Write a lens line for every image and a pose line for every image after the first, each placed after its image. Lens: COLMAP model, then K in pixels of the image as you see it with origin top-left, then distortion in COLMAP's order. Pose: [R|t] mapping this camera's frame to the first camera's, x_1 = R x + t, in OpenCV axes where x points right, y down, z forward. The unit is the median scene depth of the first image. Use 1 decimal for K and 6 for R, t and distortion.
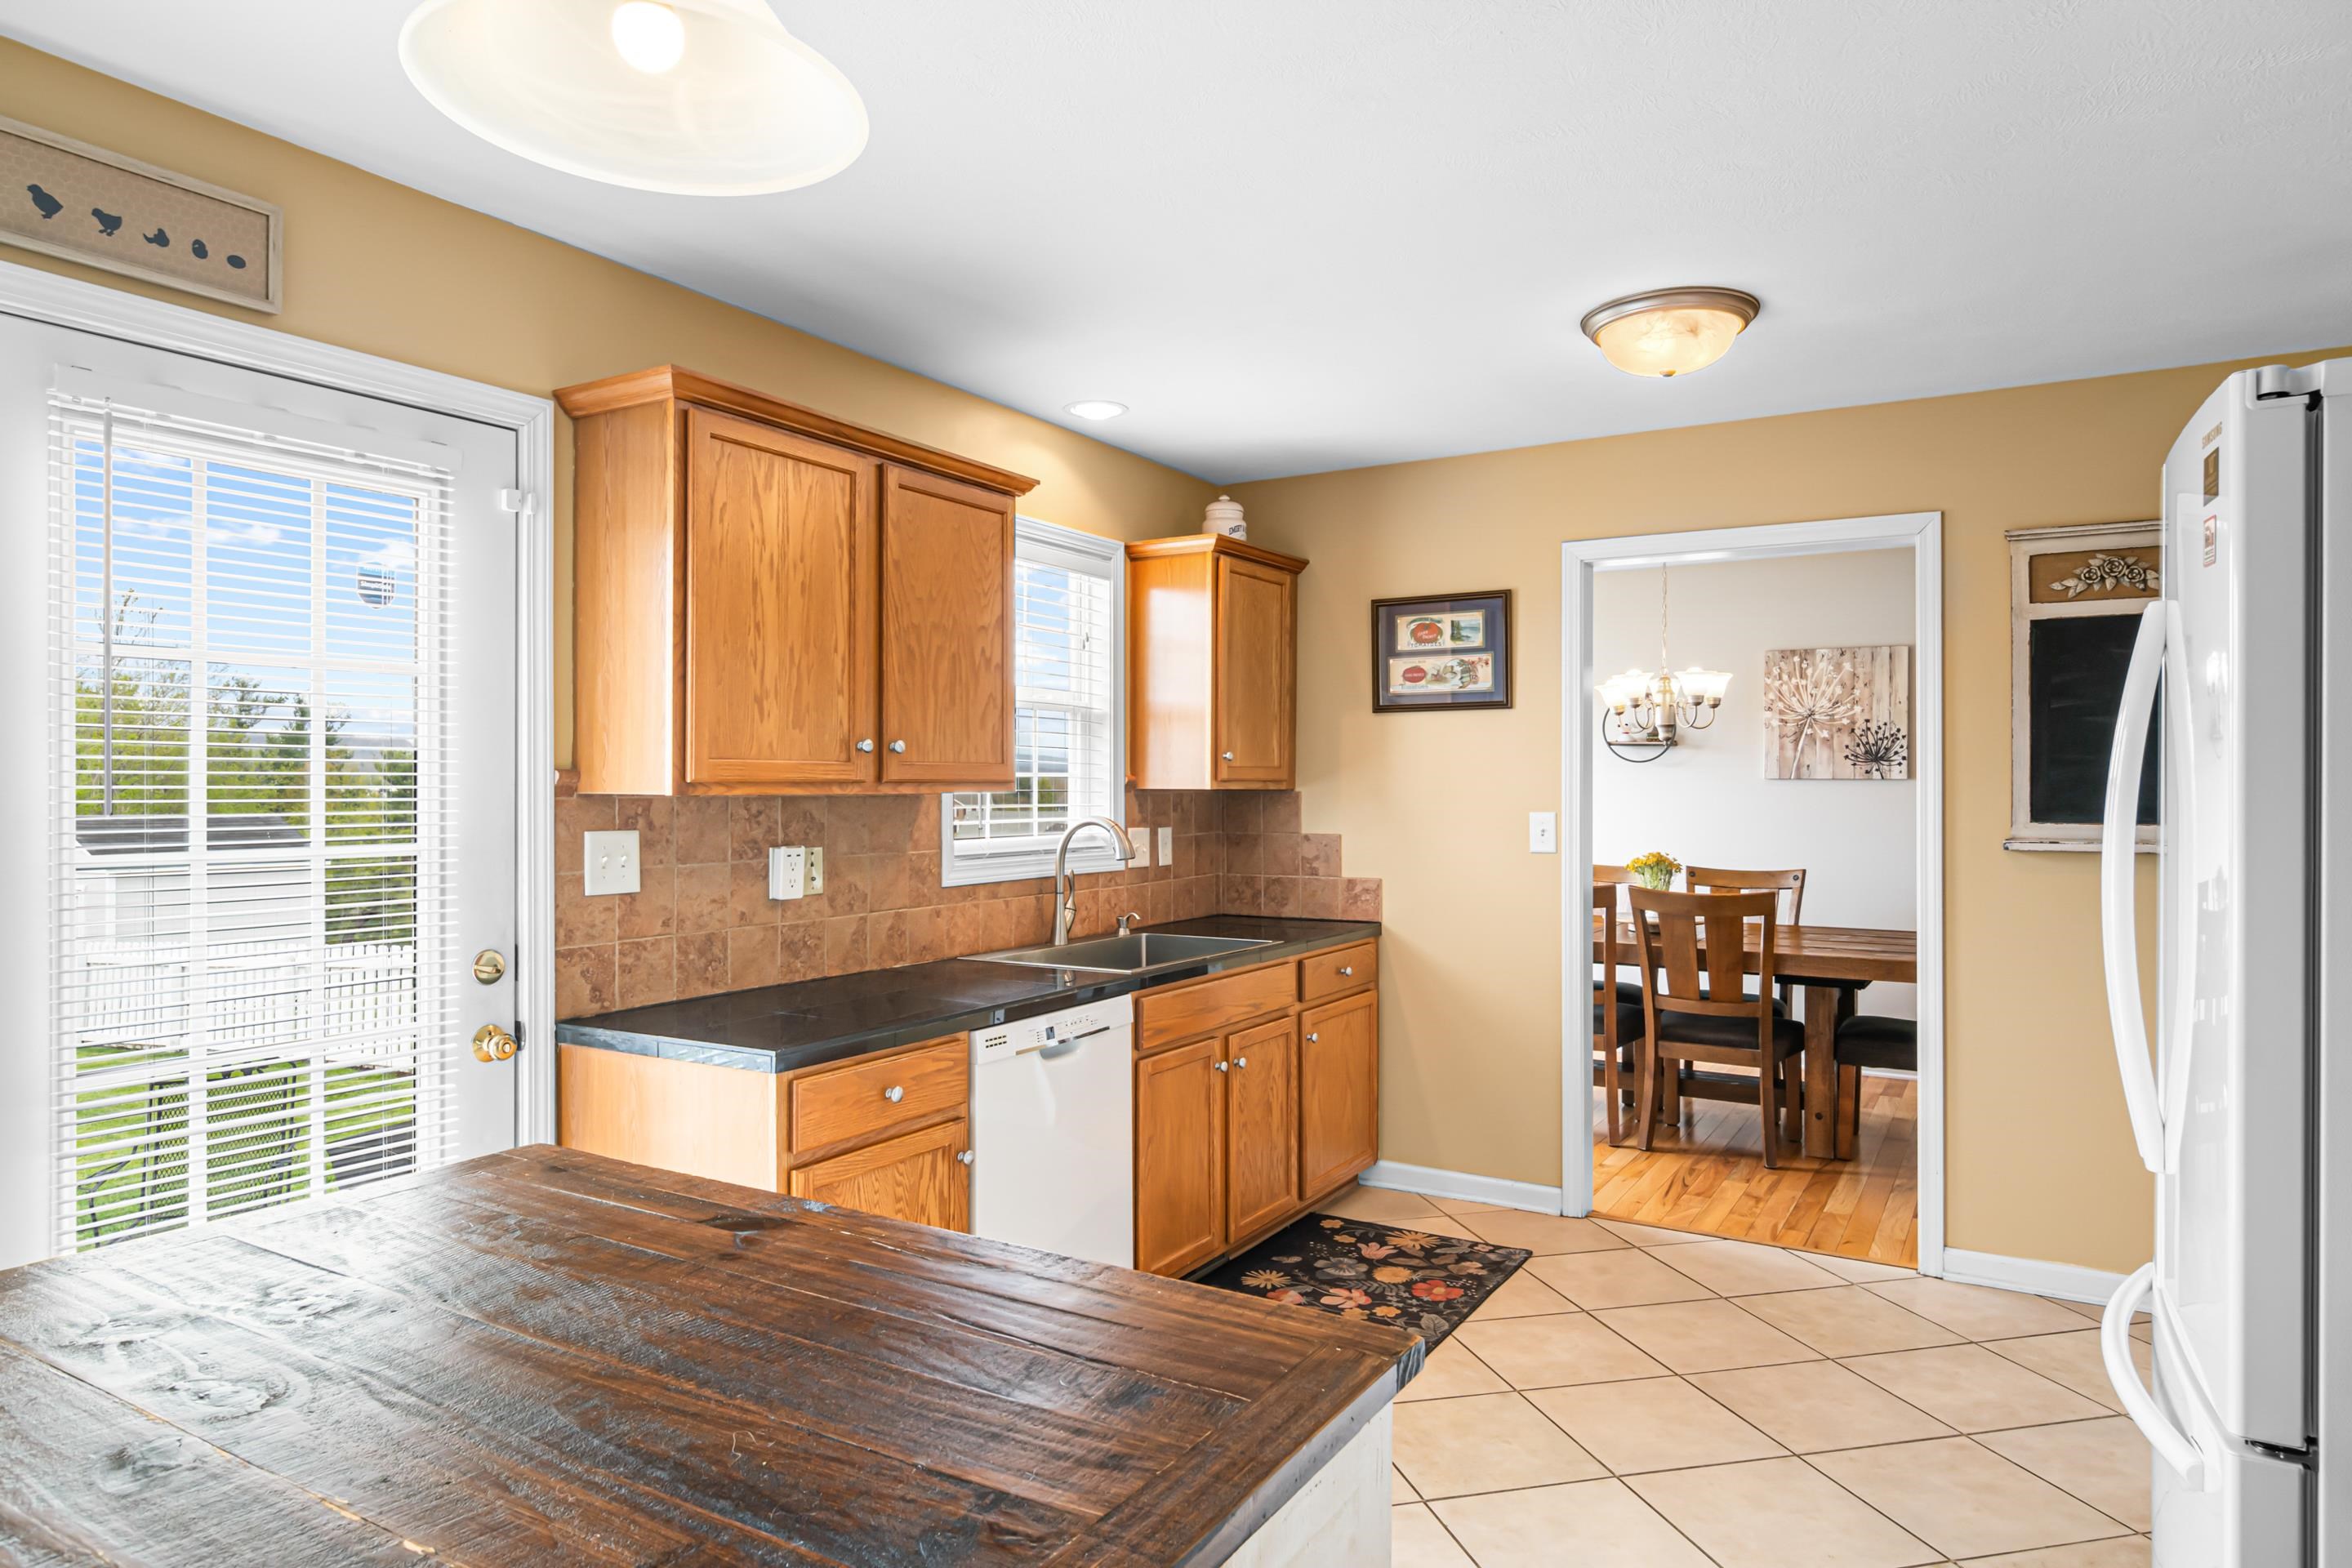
lens RADIAL K [[1426.6, 0, 1153.0], [0, 1426.6, 777.8], [0, 0, 1]] dist [0.004420, -0.003391]
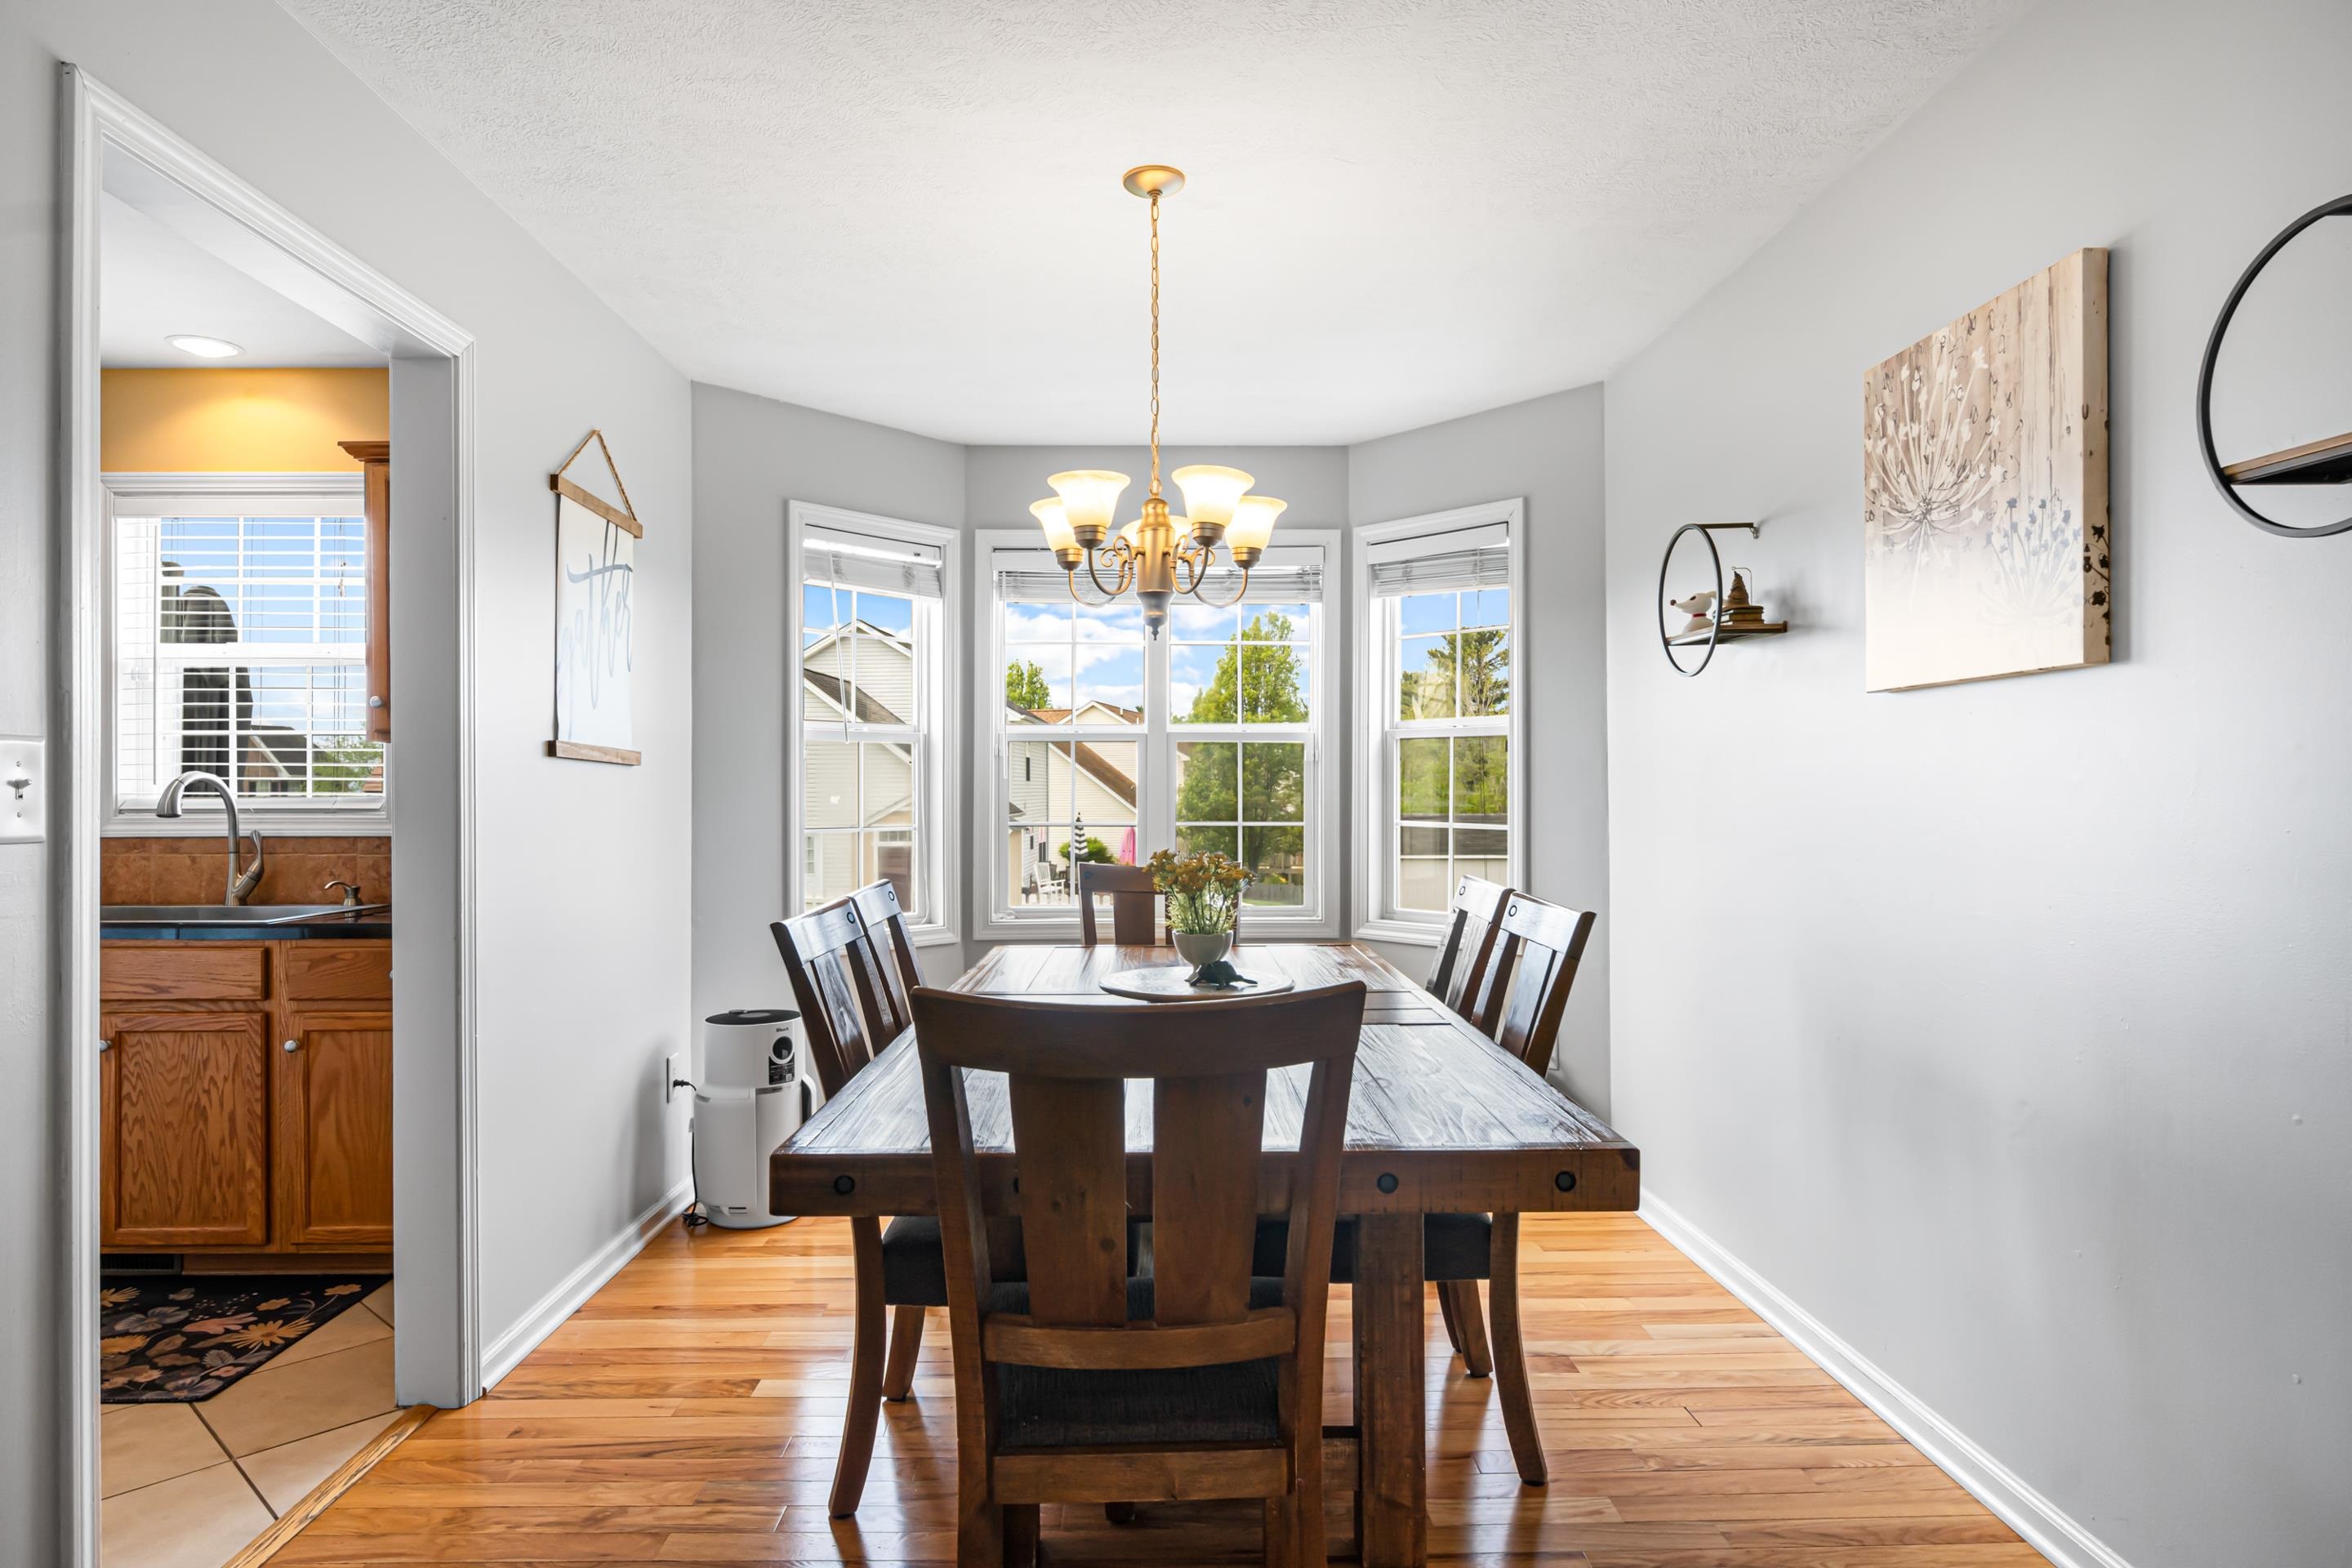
lens RADIAL K [[1361.3, 0, 1157.7], [0, 1361.3, 799.1], [0, 0, 1]] dist [0.005273, -0.016001]
pose [[0.537462, 0.000420, -0.843288, 1.050690], [0.006826, 0.999965, 0.004849, 0.043971], [0.843261, -0.008362, 0.537440, 1.029758]]
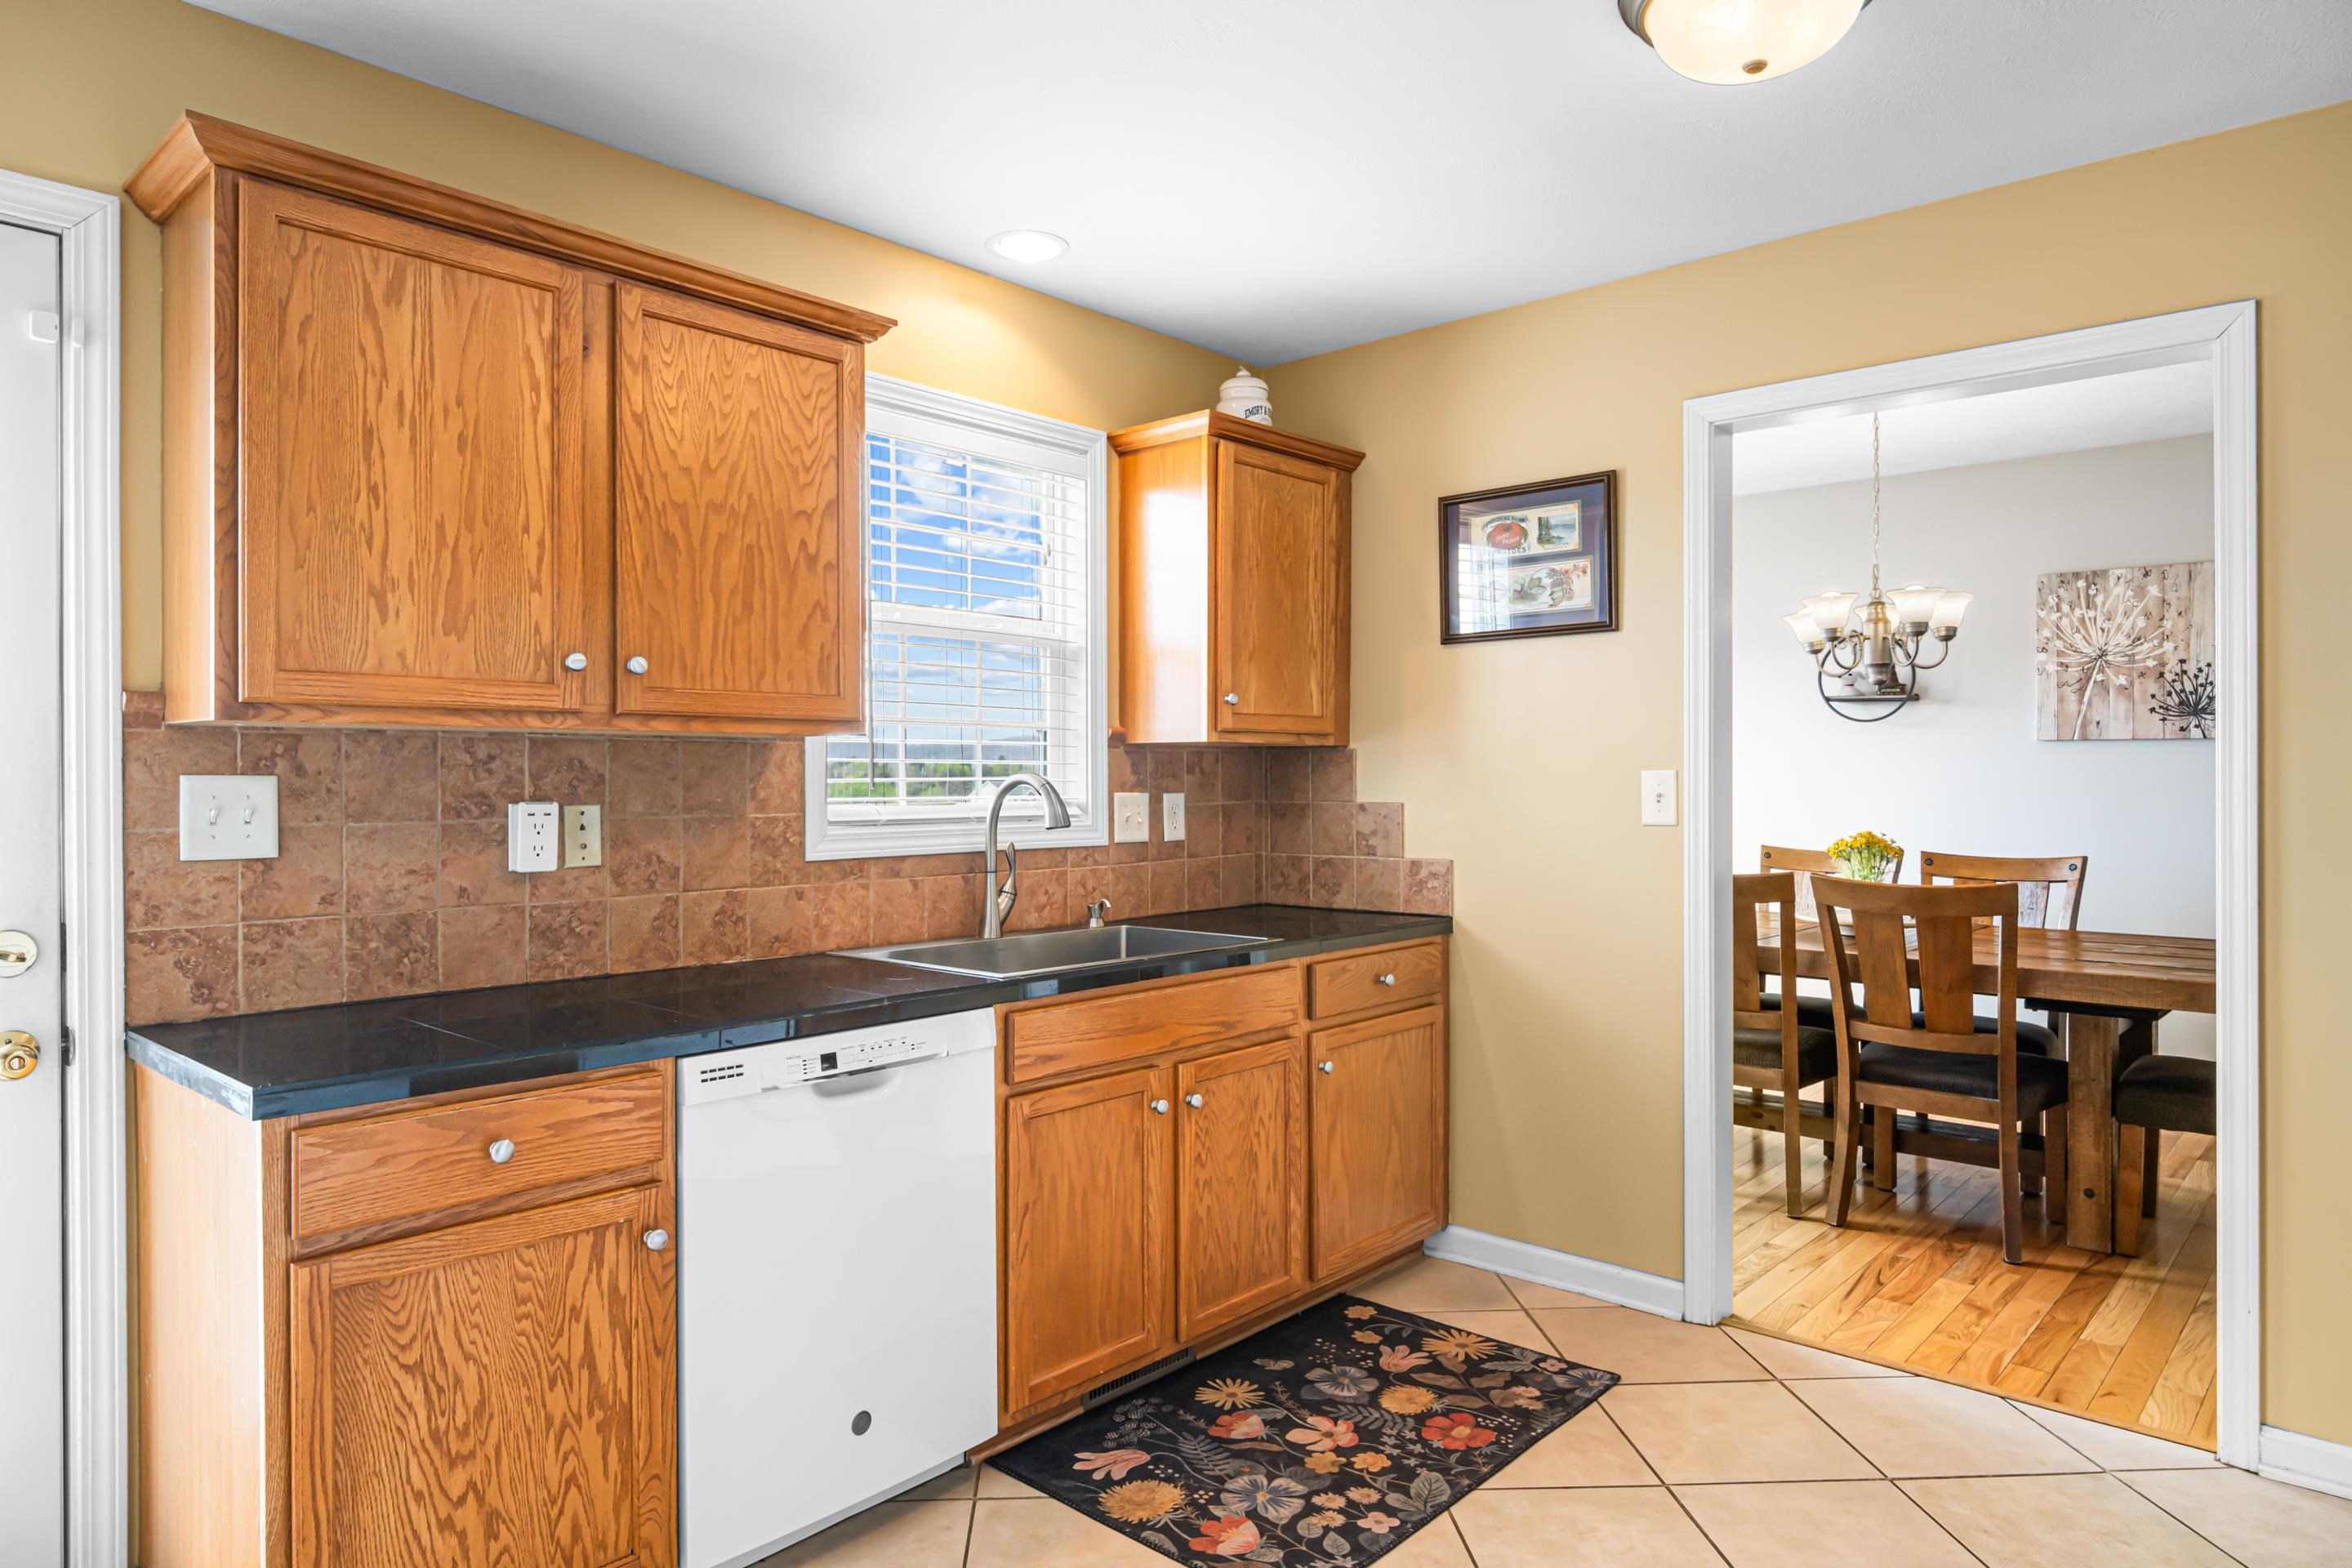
lens RADIAL K [[1417.5, 0, 1151.1], [0, 1417.5, 777.1], [0, 0, 1]] dist [-0.001317, -0.002469]
pose [[0.981733, -0.002333, -0.190250, 0.168480], [0.003256, 0.999984, 0.004542, 0.025443], [0.190236, -0.005079, 0.981725, 0.253174]]
